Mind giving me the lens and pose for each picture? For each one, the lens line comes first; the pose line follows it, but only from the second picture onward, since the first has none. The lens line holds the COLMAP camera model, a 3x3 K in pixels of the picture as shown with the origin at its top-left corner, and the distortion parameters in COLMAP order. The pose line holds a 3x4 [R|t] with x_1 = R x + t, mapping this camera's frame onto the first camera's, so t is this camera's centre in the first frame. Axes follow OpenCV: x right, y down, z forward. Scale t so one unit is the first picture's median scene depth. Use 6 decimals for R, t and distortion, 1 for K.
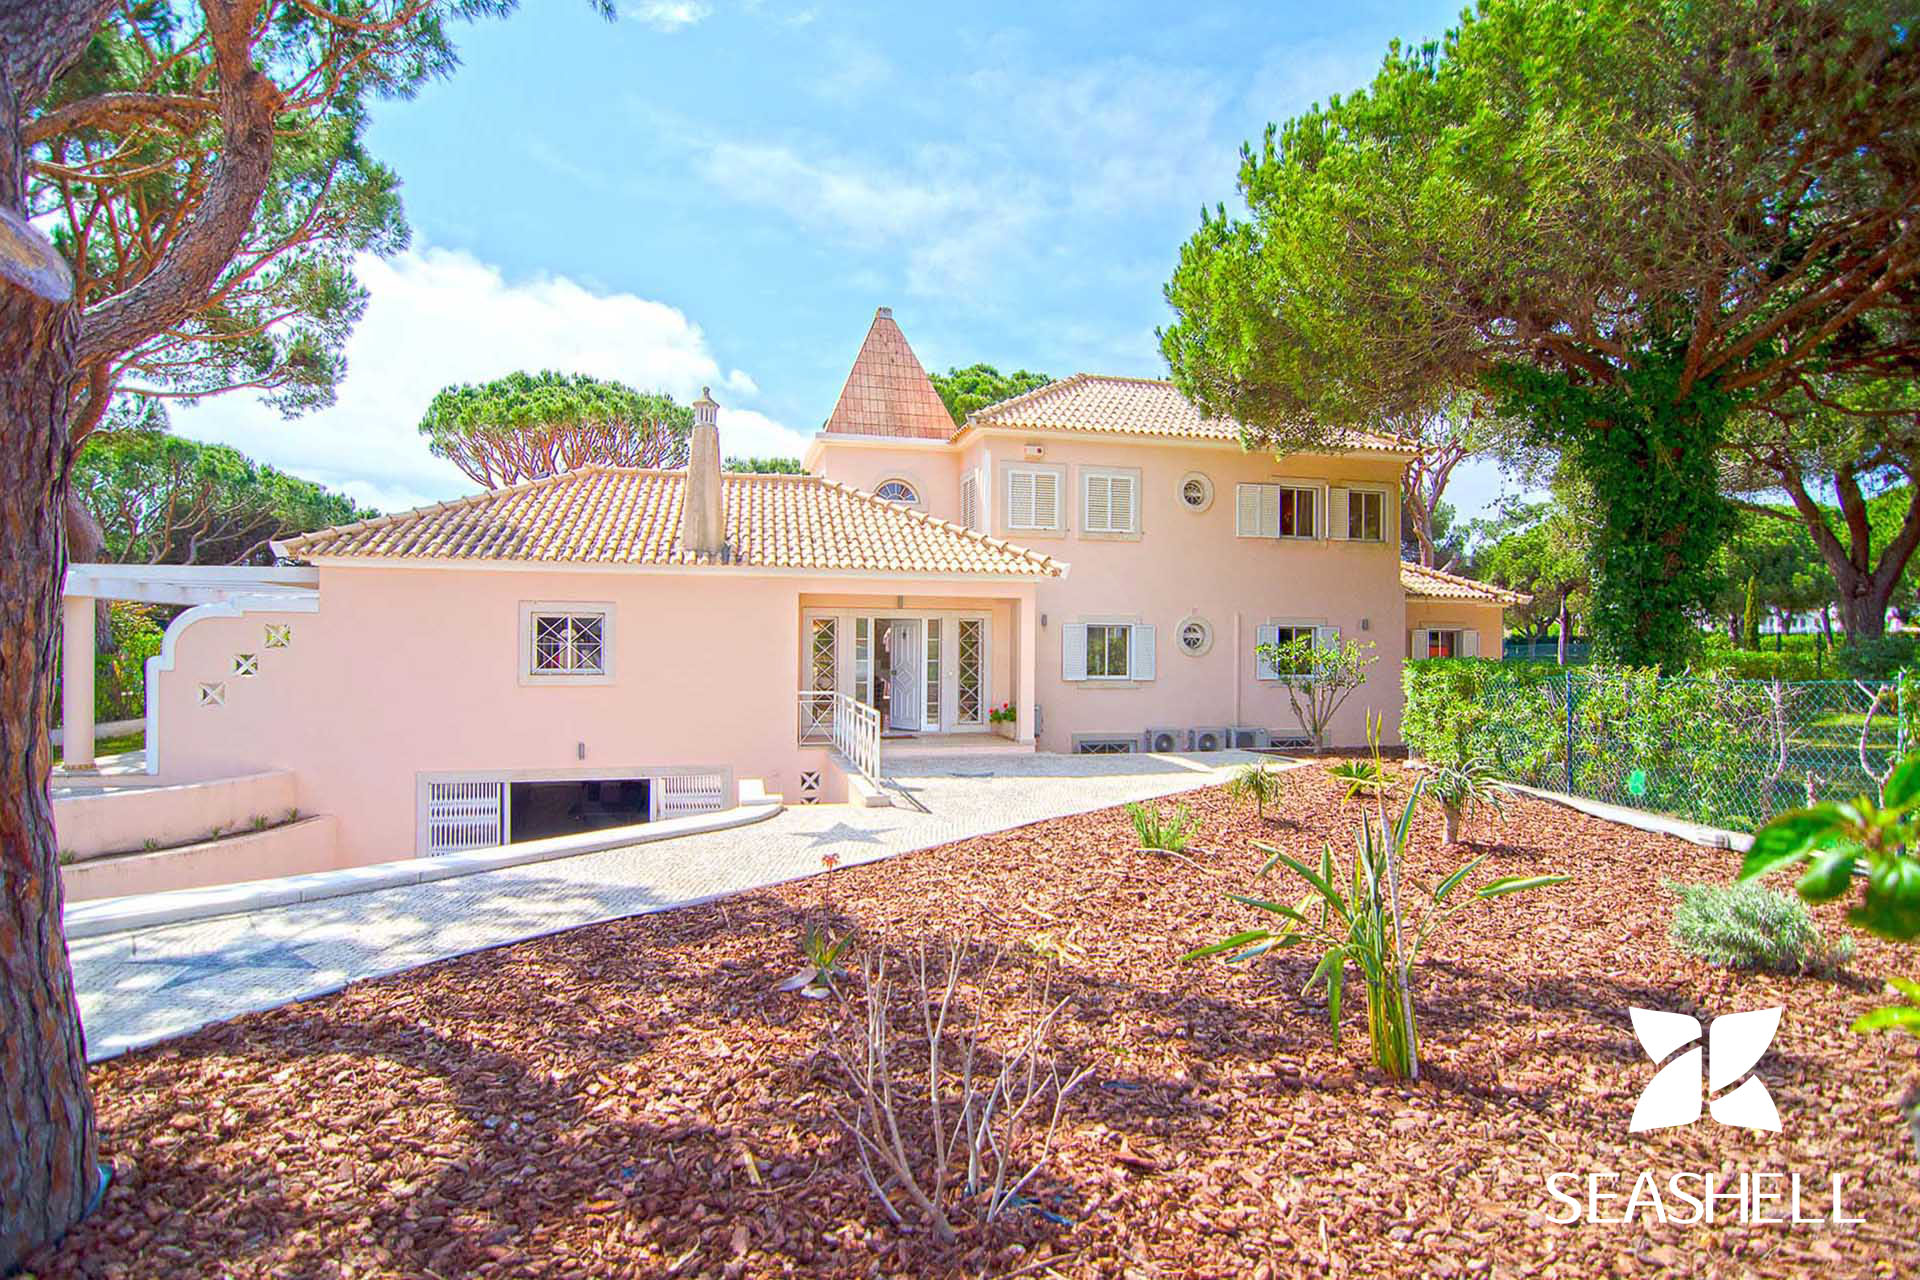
lens RADIAL K [[992.0, 0, 960.0], [0, 992.0, 640.0], [0, 0, 1]] dist [0.001126, 0.000108]
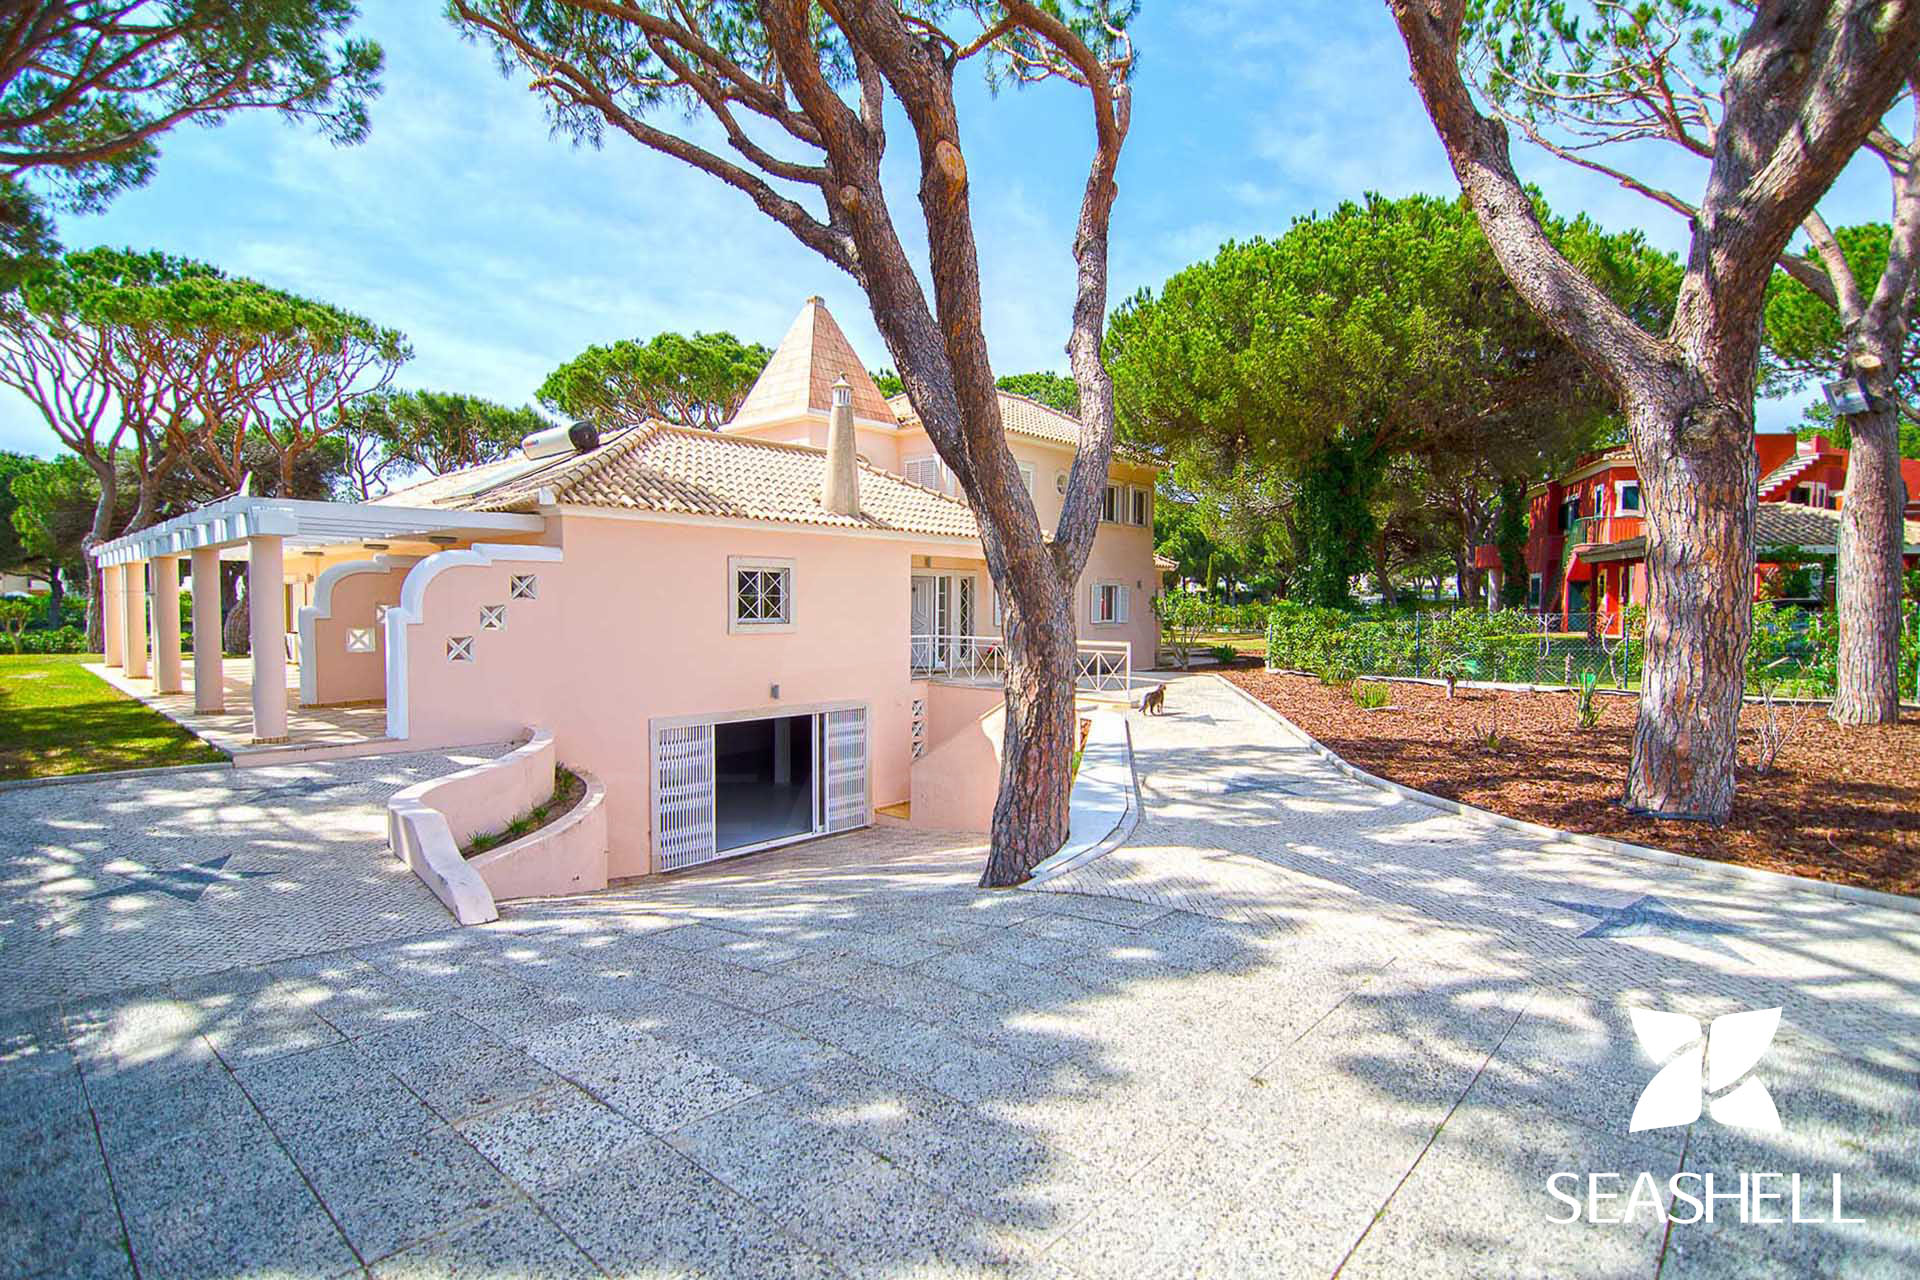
lens RADIAL K [[936.0, 0, 960.0], [0, 936.0, 640.0], [0, 0, 1]] dist [-0.001655, -0.000158]
pose [[0.831217, -0.022717, 0.555484, -0.781215], [-0.004290, 0.998873, 0.047269, 0.002635], [-0.555931, -0.041674, 0.830183, 0.009302]]
